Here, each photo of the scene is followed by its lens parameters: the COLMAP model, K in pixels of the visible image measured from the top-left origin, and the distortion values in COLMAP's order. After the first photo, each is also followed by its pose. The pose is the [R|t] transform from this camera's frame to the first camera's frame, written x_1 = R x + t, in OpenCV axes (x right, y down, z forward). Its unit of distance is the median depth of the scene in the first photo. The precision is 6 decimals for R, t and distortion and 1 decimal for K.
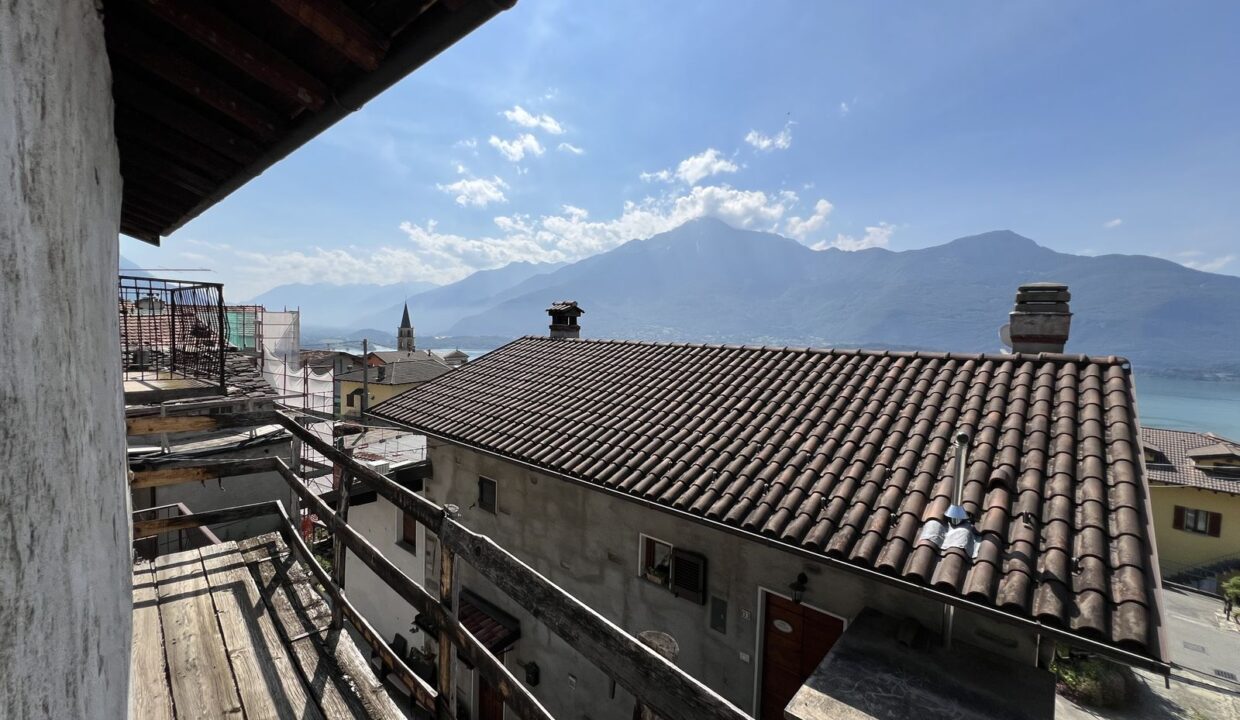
lens RADIAL K [[506.9, 0, 619.5], [0, 506.9, 360.4], [0, 0, 1]] dist [-0.004325, 0.000248]
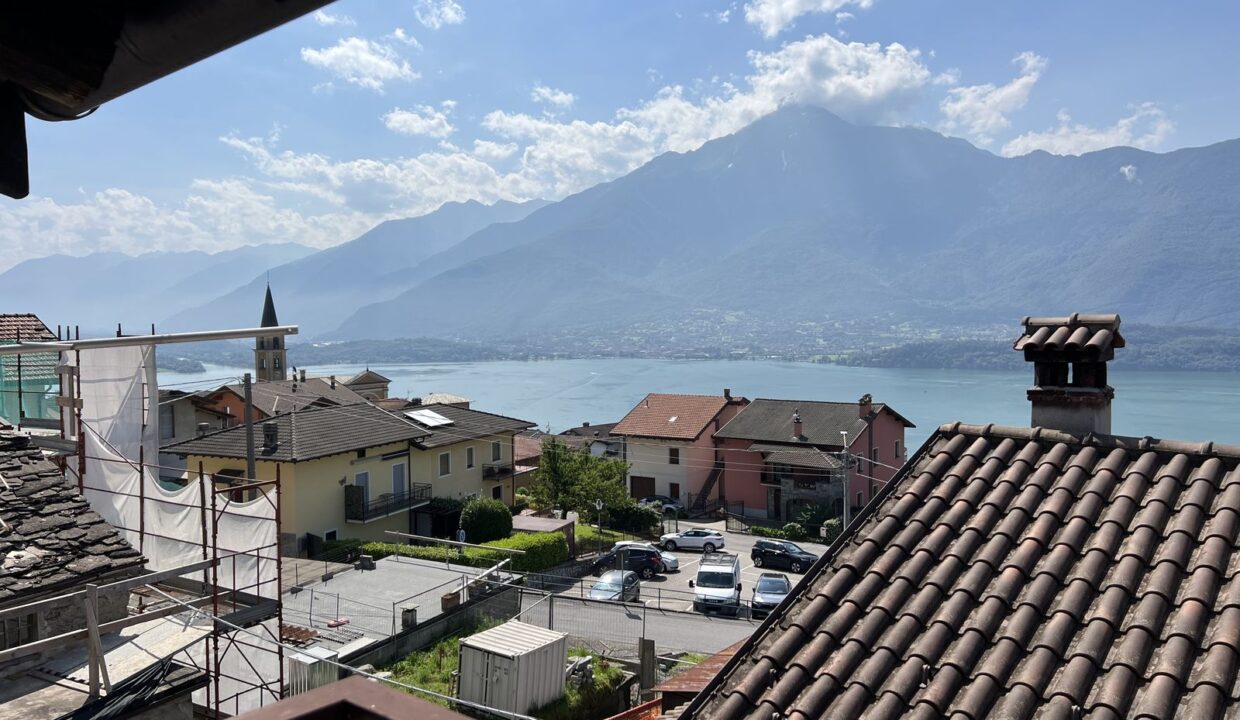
lens RADIAL K [[940.7, 0, 630.4], [0, 940.7, 373.6], [0, 0, 1]] dist [0.067064, -0.071328]
pose [[0.998853, -0.038061, -0.029040, -0.592360], [0.038013, 0.999275, -0.002205, -0.136022], [0.029103, 0.001099, 0.999576, 0.590720]]
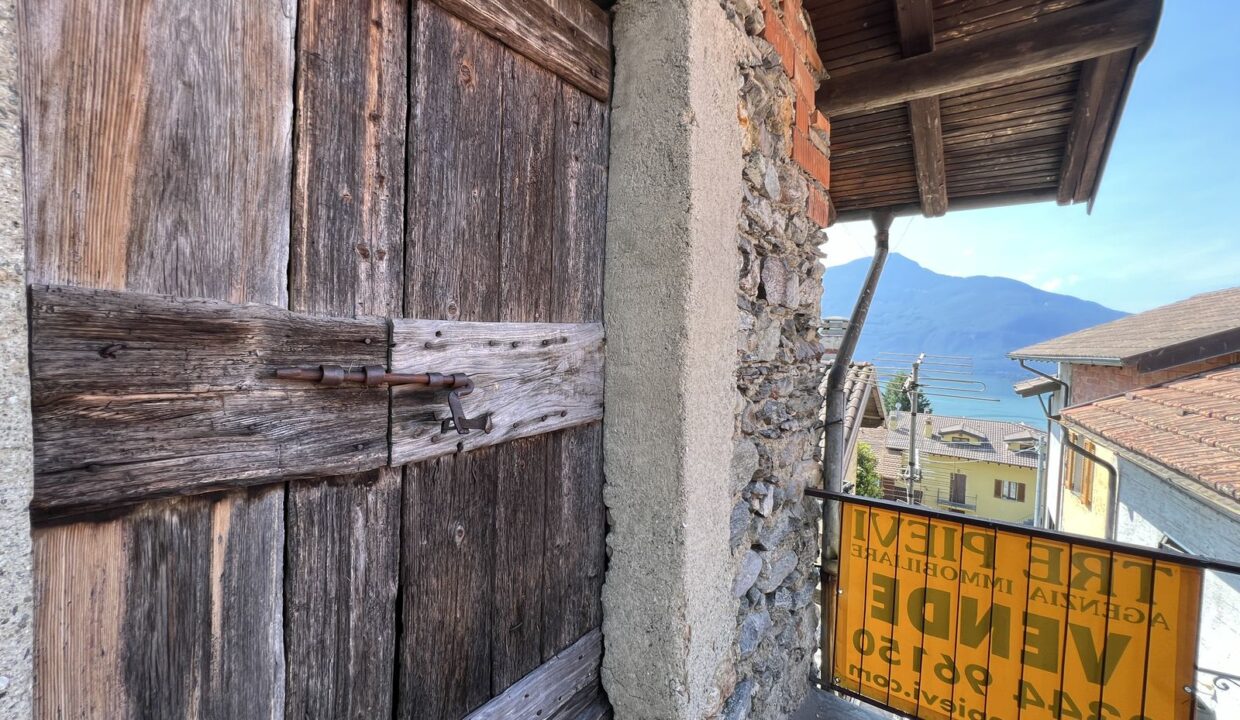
lens RADIAL K [[499.3, 0, 615.0], [0, 499.3, 355.1], [0, 0, 1]] dist [-0.002742, 0.000595]
pose [[0.991279, -0.004487, 0.131705, -0.066899], [0.008730, 0.999461, -0.031655, 0.011755], [-0.131492, 0.032529, 0.990783, -0.410874]]
